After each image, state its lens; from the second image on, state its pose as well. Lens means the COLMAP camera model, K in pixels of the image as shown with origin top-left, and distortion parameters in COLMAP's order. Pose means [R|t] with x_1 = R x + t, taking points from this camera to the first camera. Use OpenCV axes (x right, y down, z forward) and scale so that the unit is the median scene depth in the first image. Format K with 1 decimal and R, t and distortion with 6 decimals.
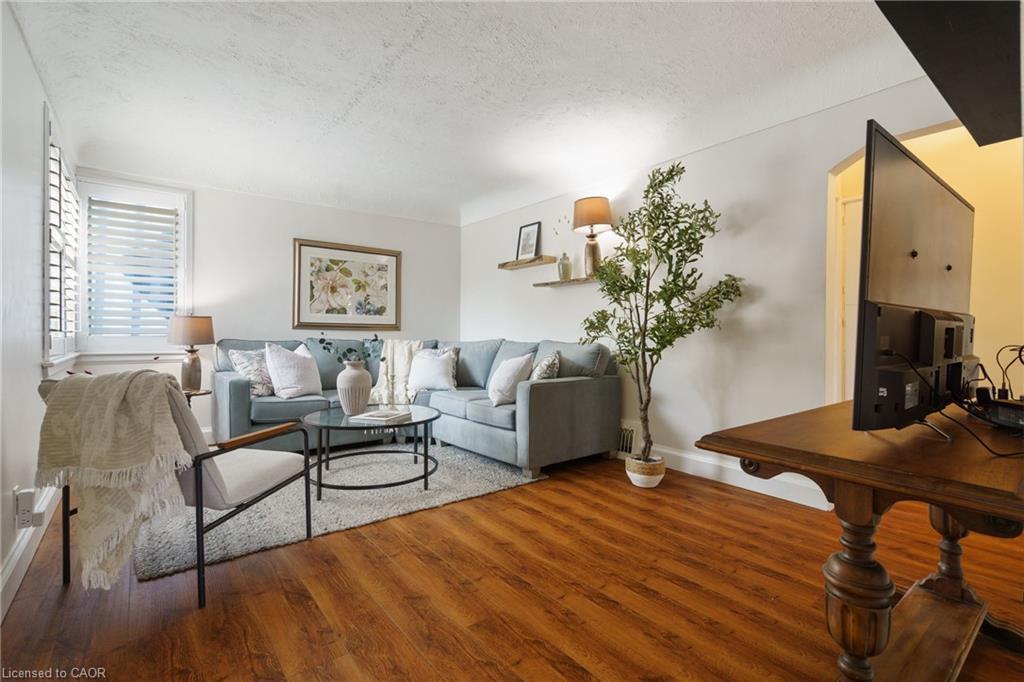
lens RADIAL K [[467.2, 0, 516.4], [0, 467.2, 336.4], [0, 0, 1]] dist [0.000418, 0.000838]
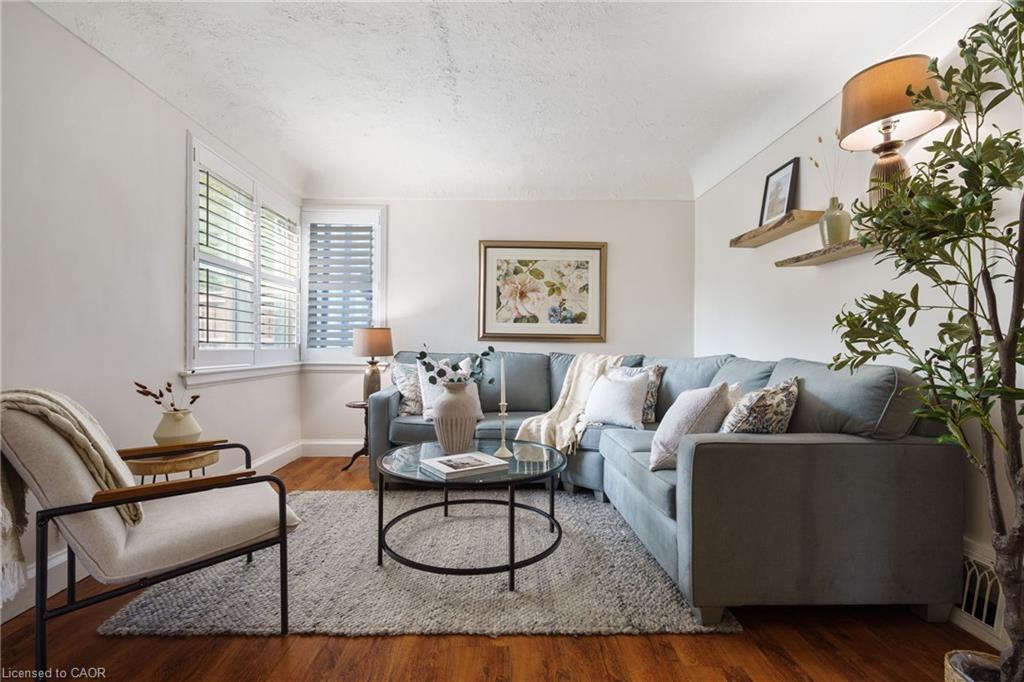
lens RADIAL K [[467.2, 0, 514.1], [0, 467.2, 346.0], [0, 0, 1]] dist [0.000418, 0.000838]
pose [[0.792609, 0.001662, -0.609729, 0.156254], [-0.006187, 0.999967, -0.005317, -0.001248], [0.609699, 0.007987, 0.792592, 0.387500]]
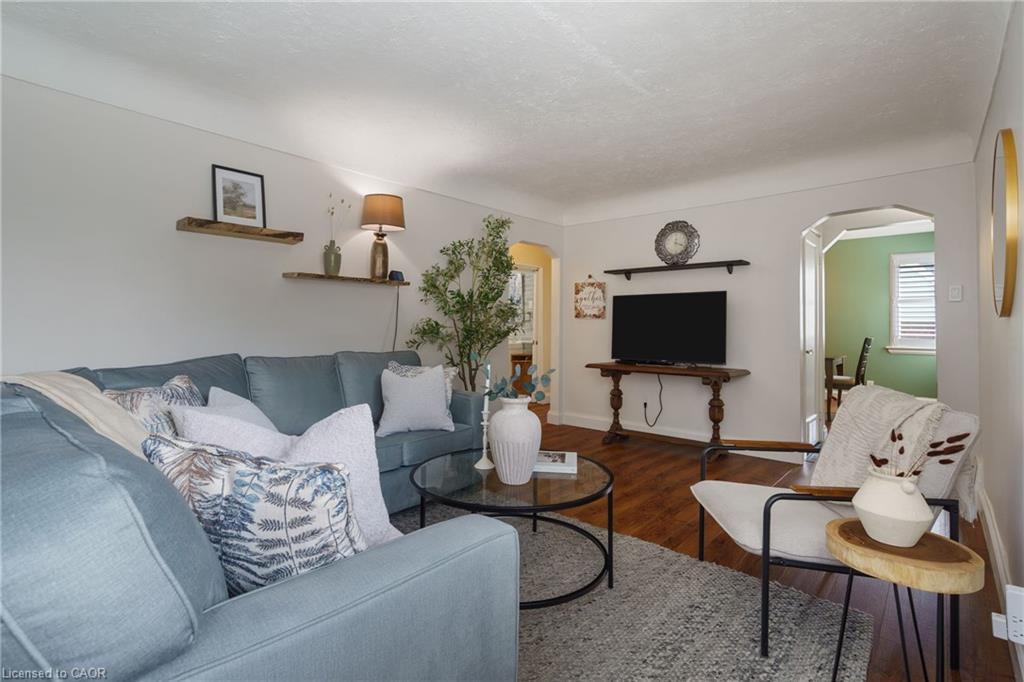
lens RADIAL K [[467.2, 0, 510.9], [0, 467.2, 323.8], [0, 0, 1]] dist [0.000418, 0.000838]
pose [[-0.136770, 0.008041, 0.990570, -0.807743], [0.004656, 0.999961, -0.007474, -0.032828], [-0.990592, 0.003590, -0.136802, 0.906149]]
